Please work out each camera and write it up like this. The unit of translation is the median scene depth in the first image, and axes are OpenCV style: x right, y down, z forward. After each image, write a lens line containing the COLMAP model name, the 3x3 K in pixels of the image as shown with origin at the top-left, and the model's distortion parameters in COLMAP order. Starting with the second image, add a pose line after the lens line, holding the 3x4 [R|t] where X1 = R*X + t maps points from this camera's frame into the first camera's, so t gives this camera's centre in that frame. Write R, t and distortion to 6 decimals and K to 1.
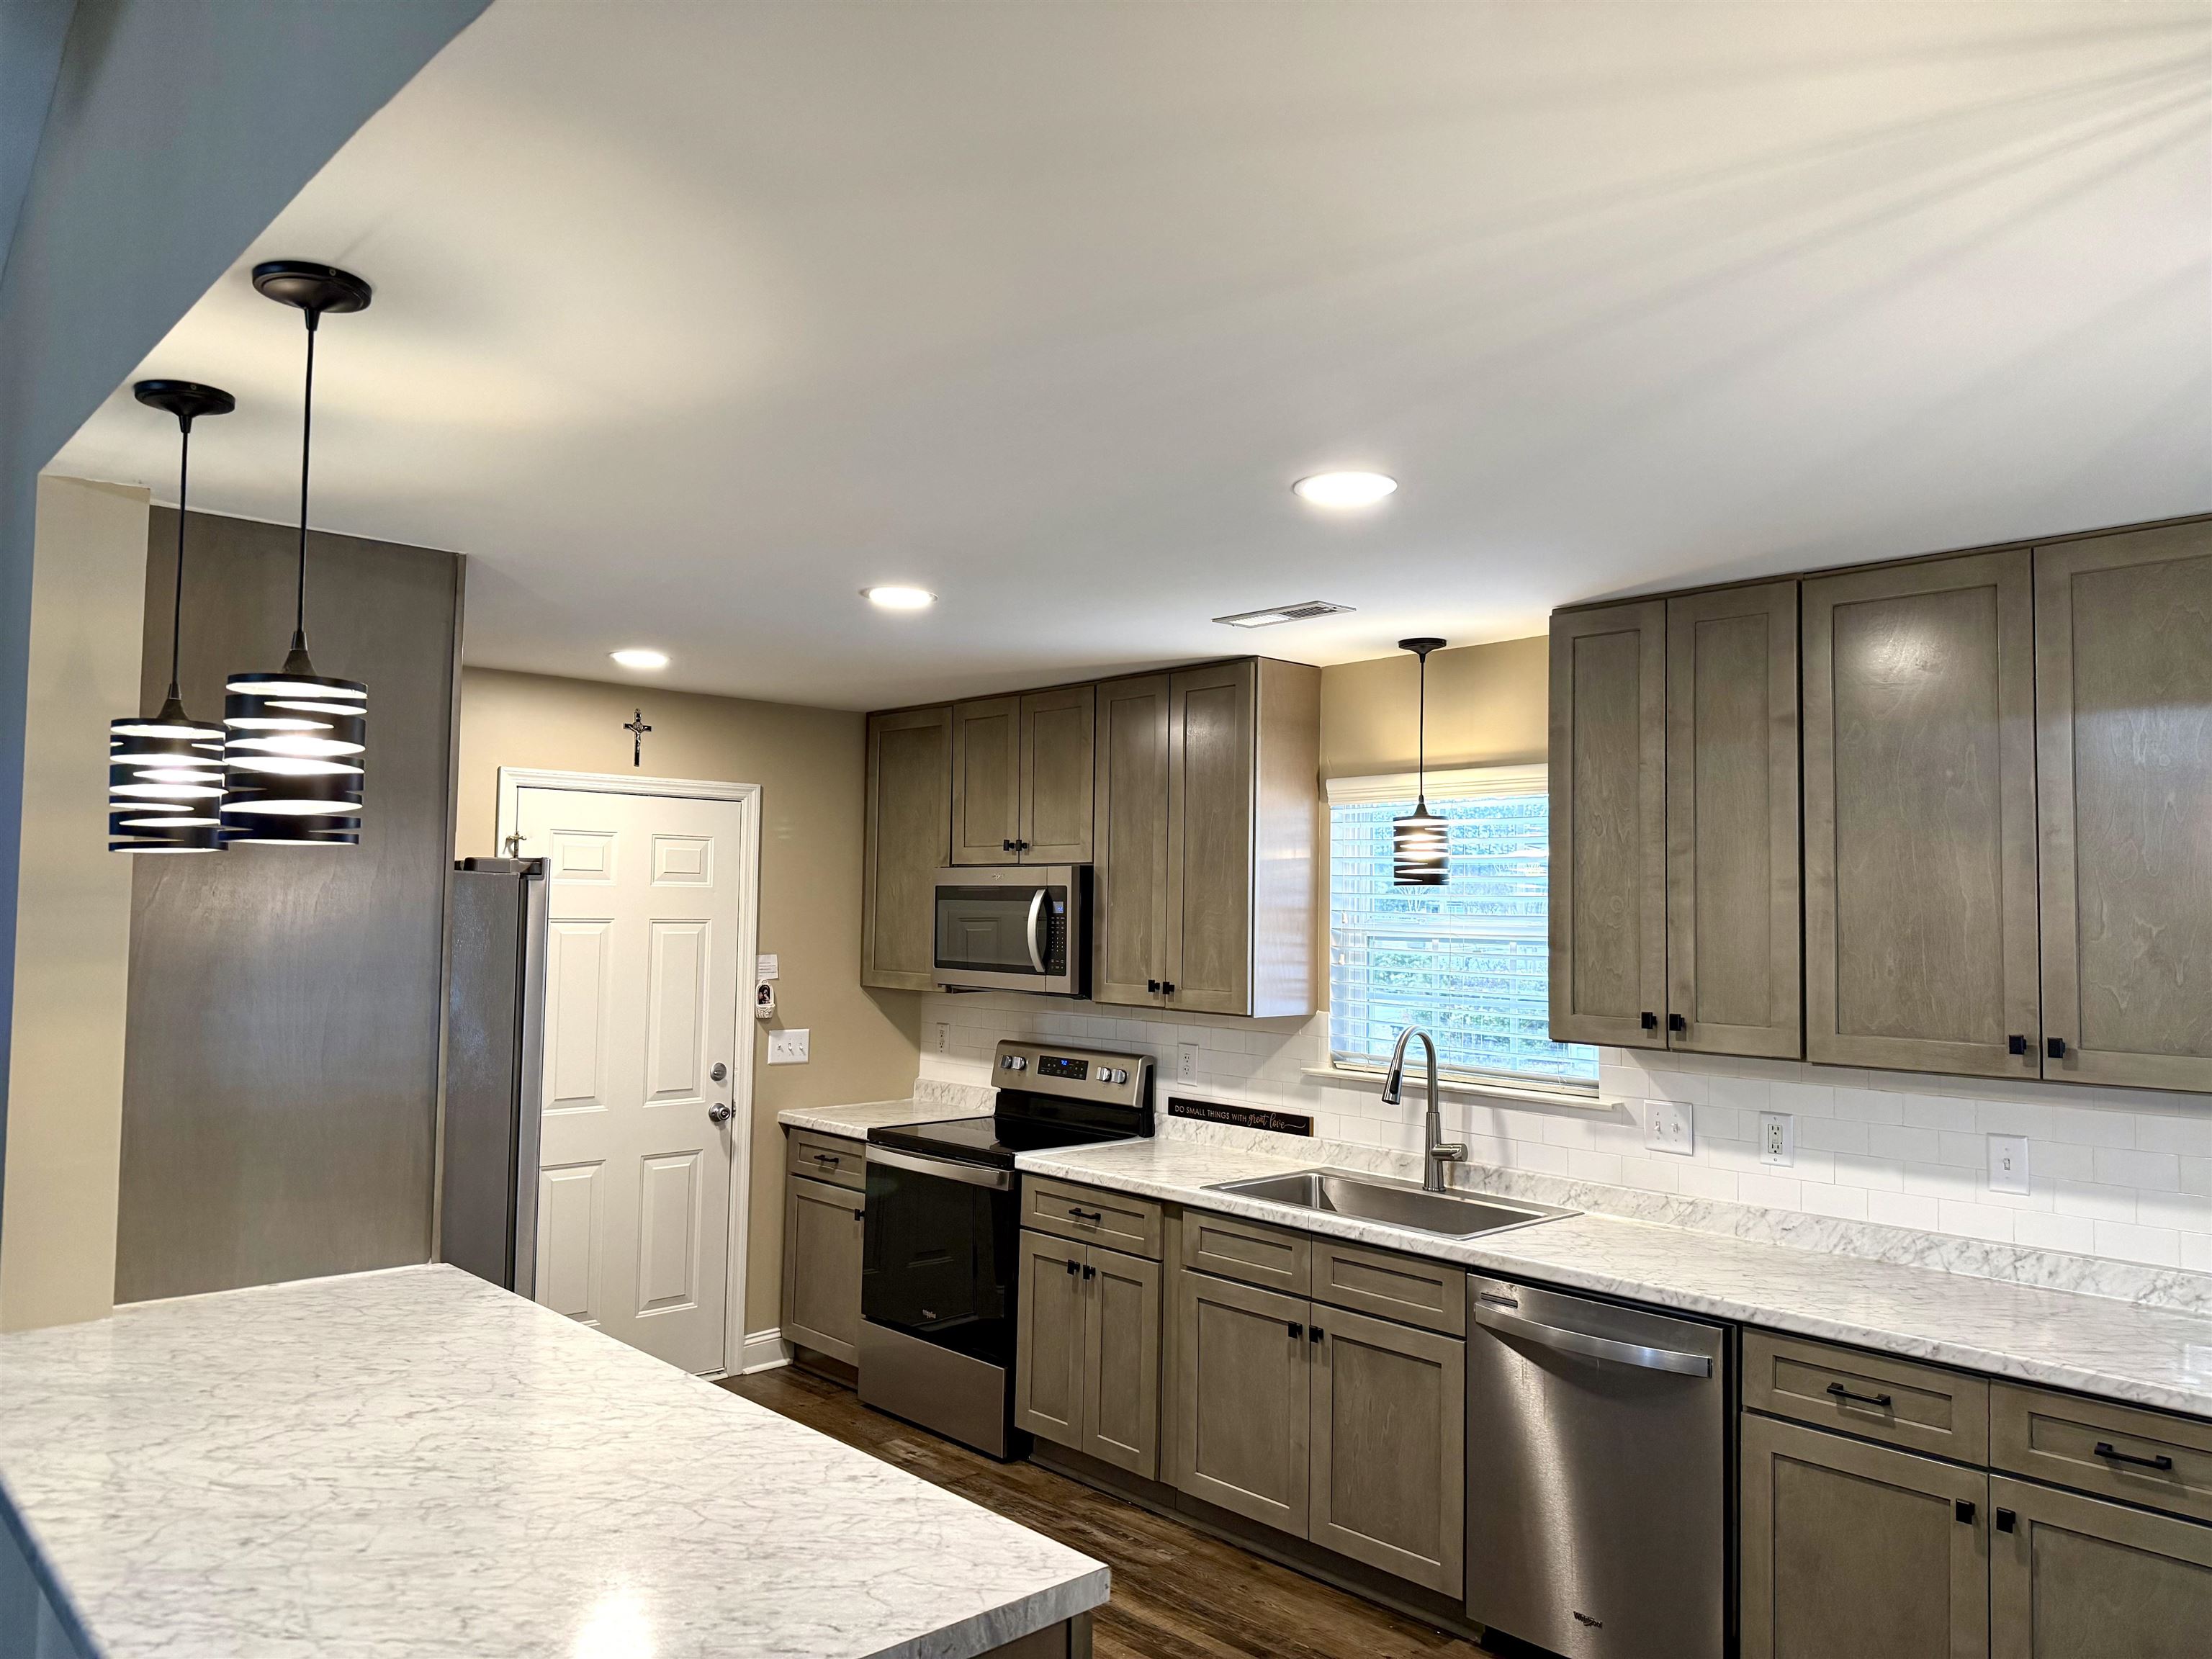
lens RADIAL K [[1567.3, 0, 1113.8], [0, 1567.3, 829.8], [0, 0, 1]] dist [0.035276, -0.045580]
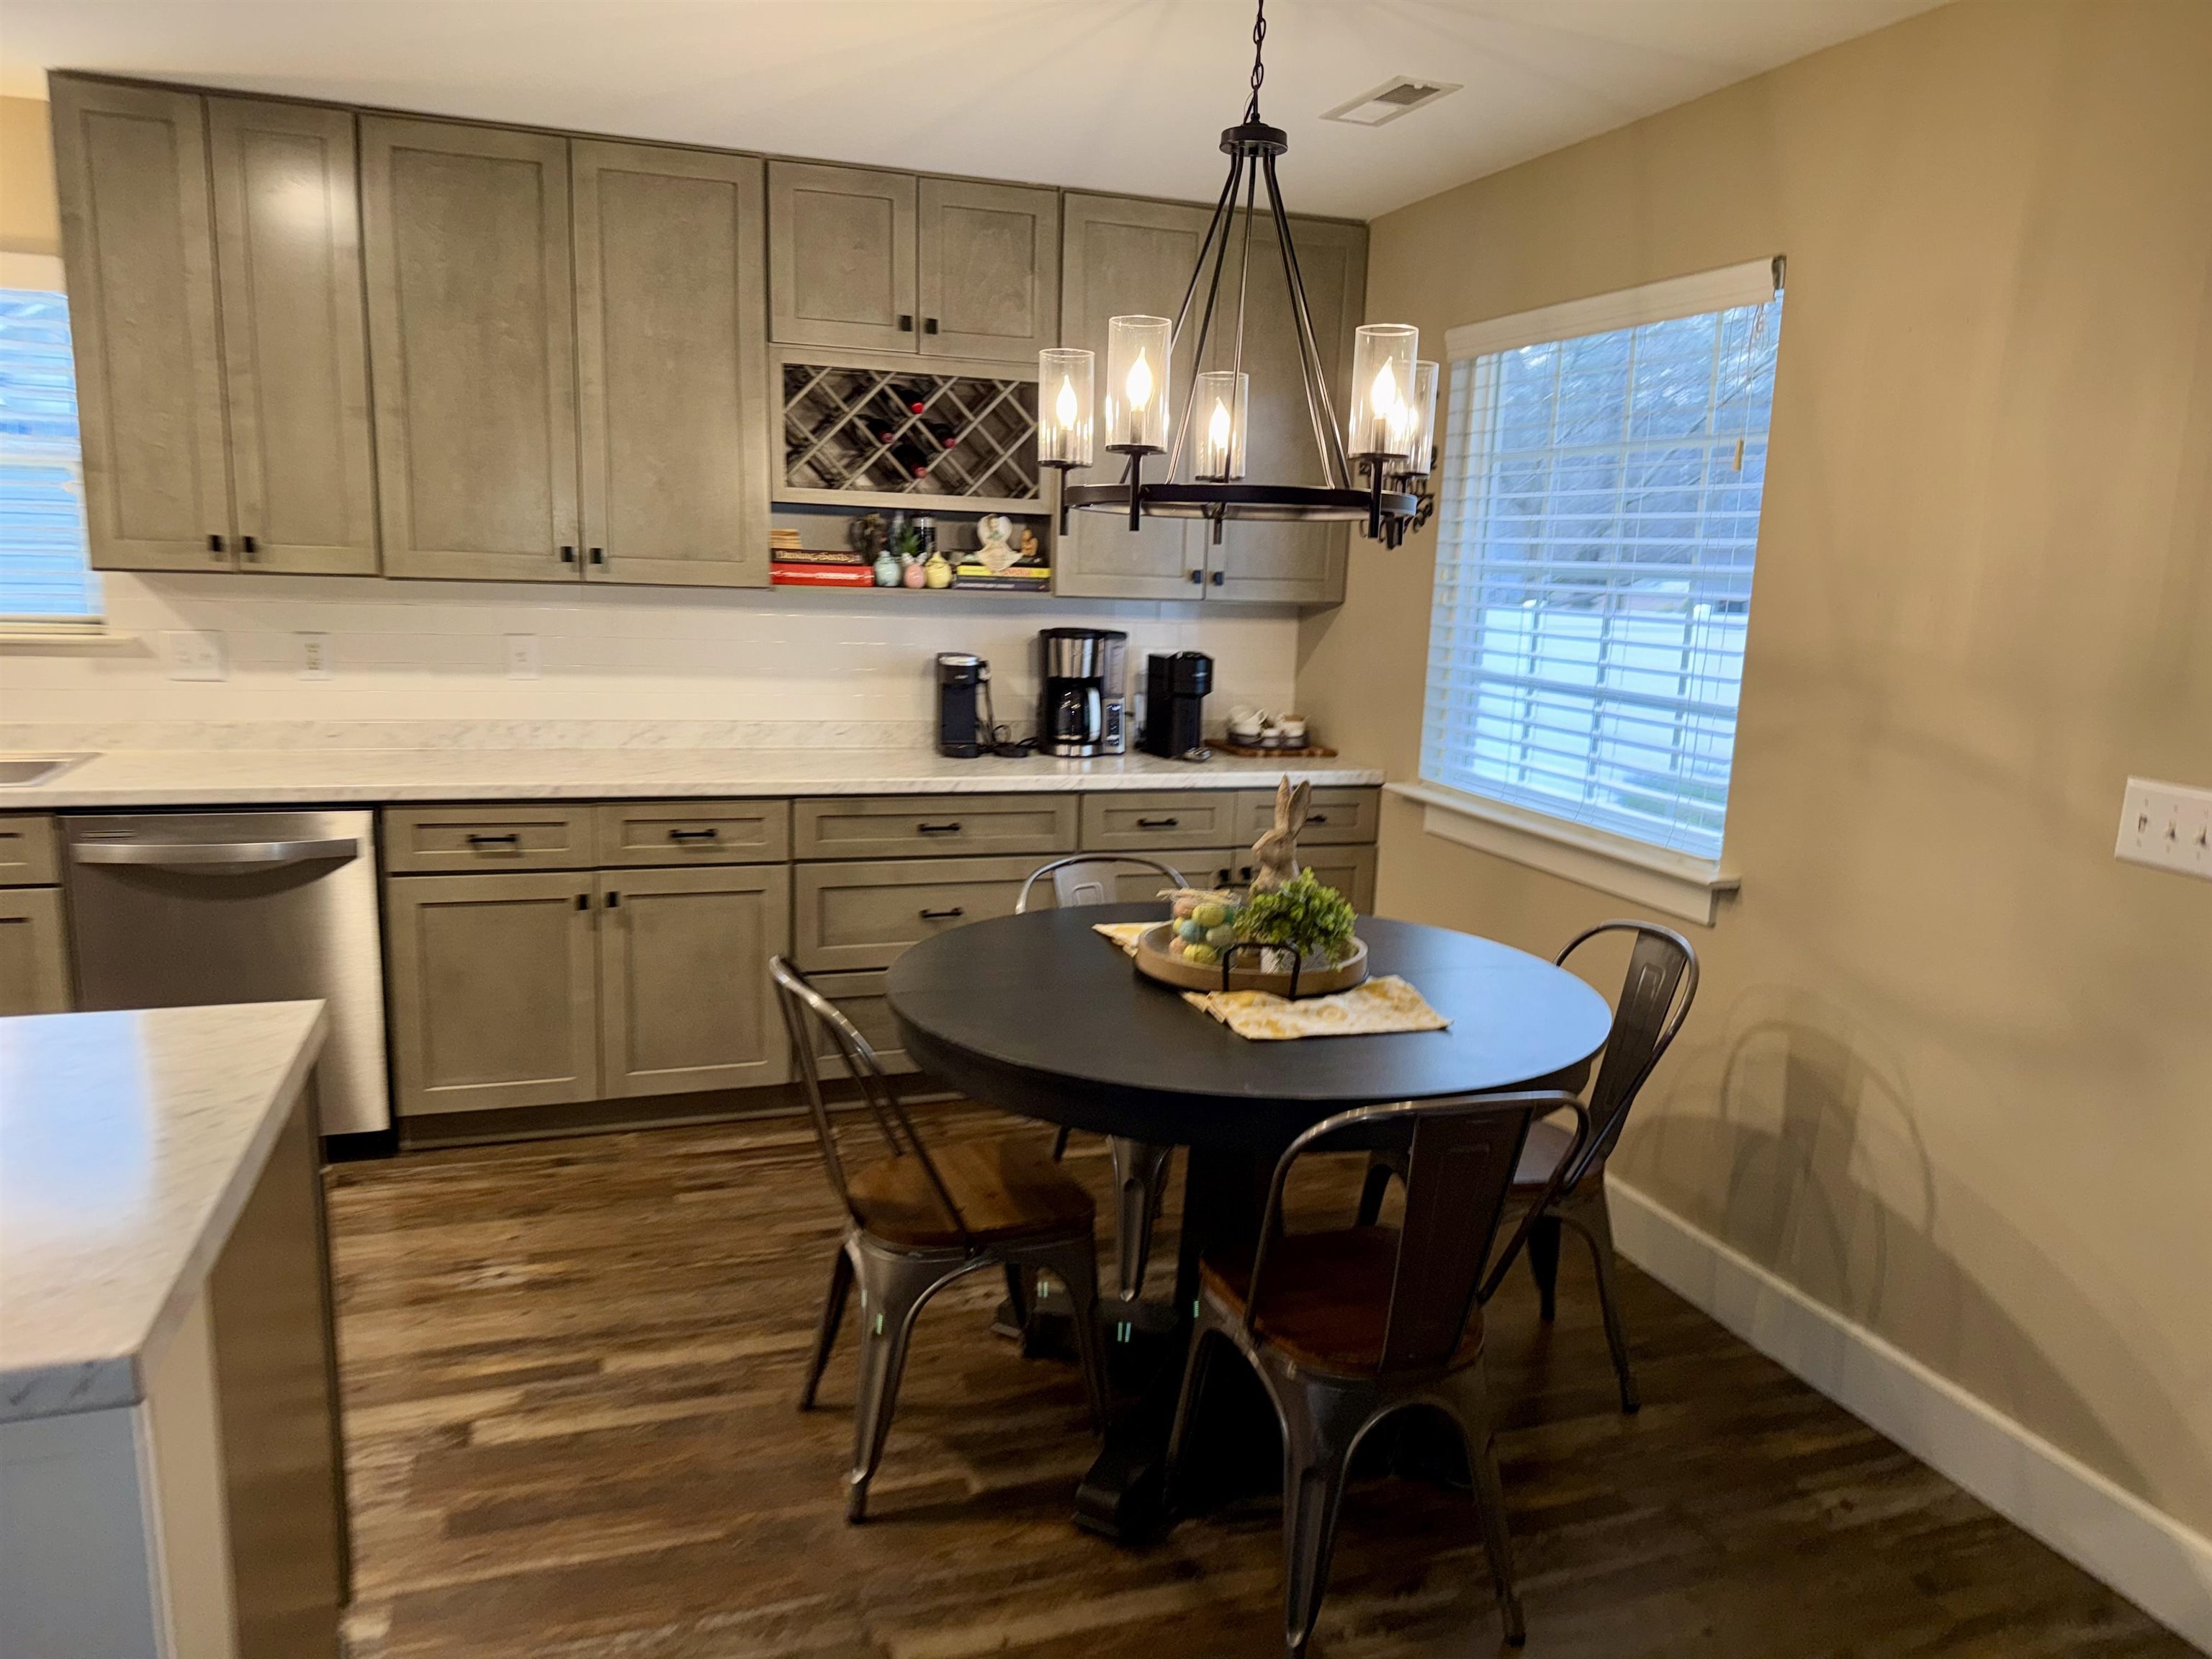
lens RADIAL K [[1567.3, 0, 1135.3], [0, 1567.3, 849.3], [0, 0, 1]] dist [0.035276, -0.045580]
pose [[0.392778, -0.171356, 0.903528, -0.359734], [-0.075151, 0.973221, 0.217242, 0.047219], [-0.916558, -0.153229, 0.369382, 0.061879]]
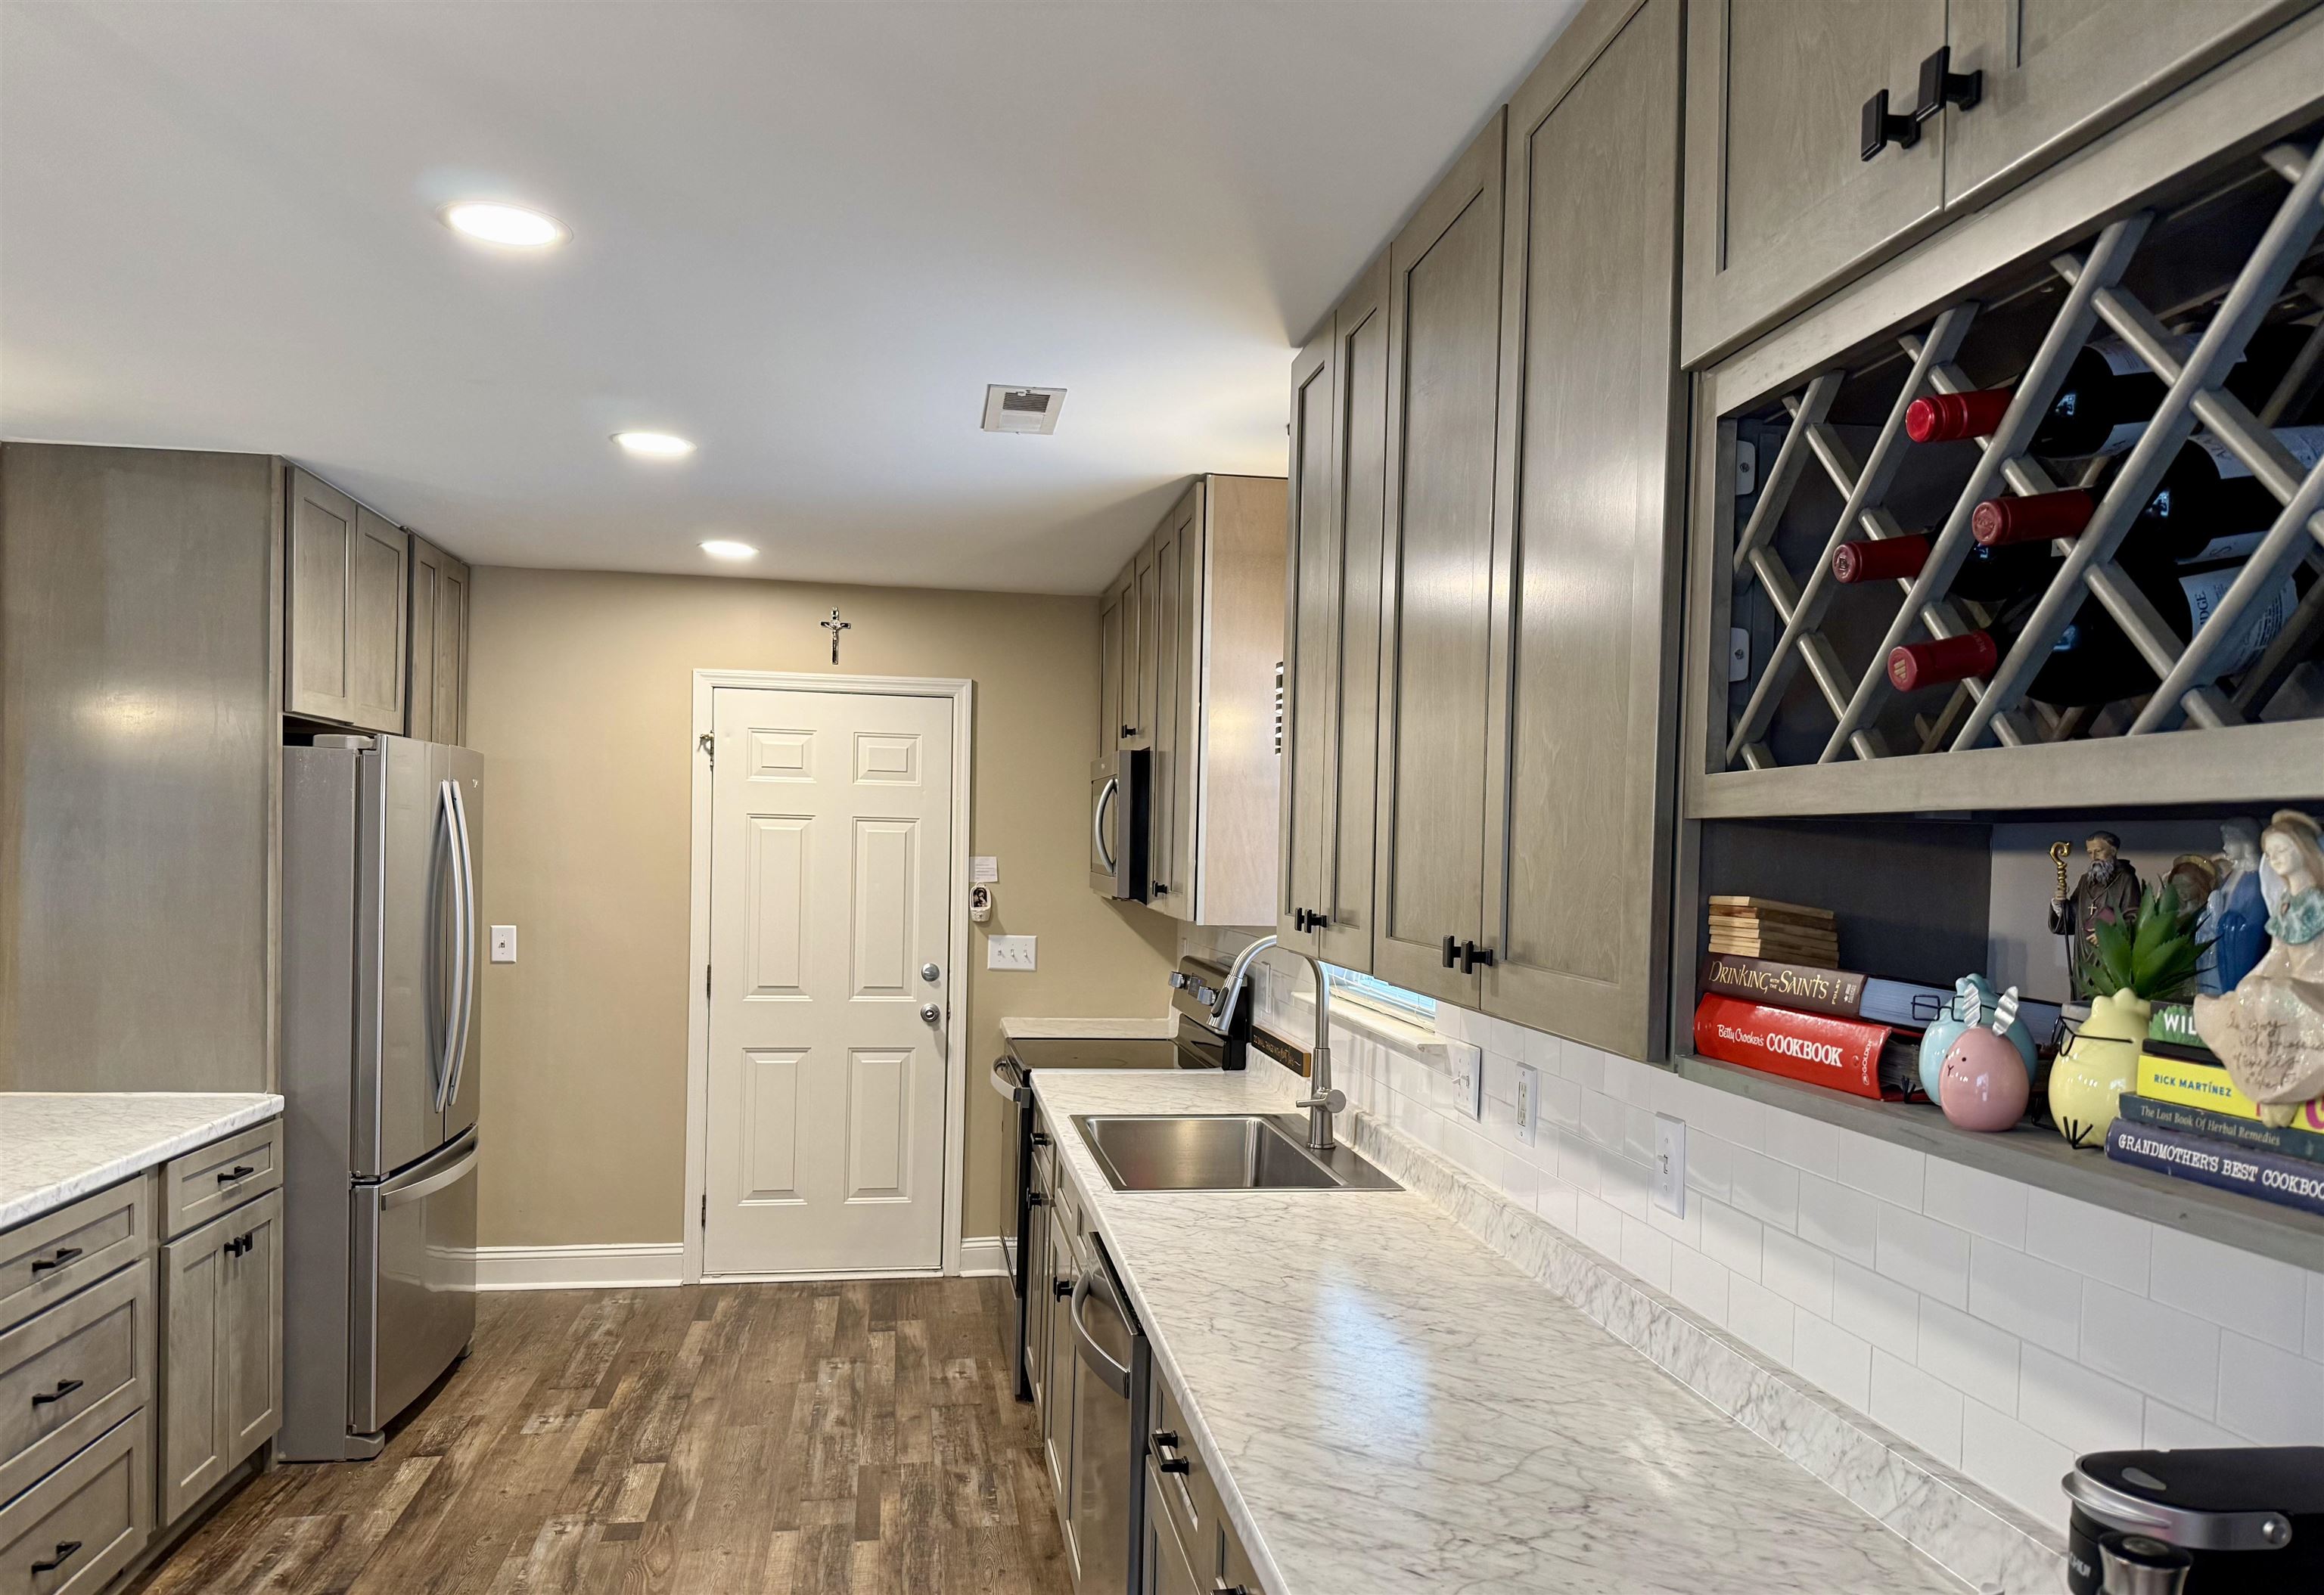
lens RADIAL K [[1646.7, 0, 1187.9], [0, 1646.7, 897.7], [0, 0, 1]] dist [0.043627, 0.001190]
pose [[0.834039, 0.025115, -0.551133, 0.700206], [0.014769, 0.997589, 0.067811, 0.059950], [0.551508, -0.064697, 0.831657, 0.352089]]
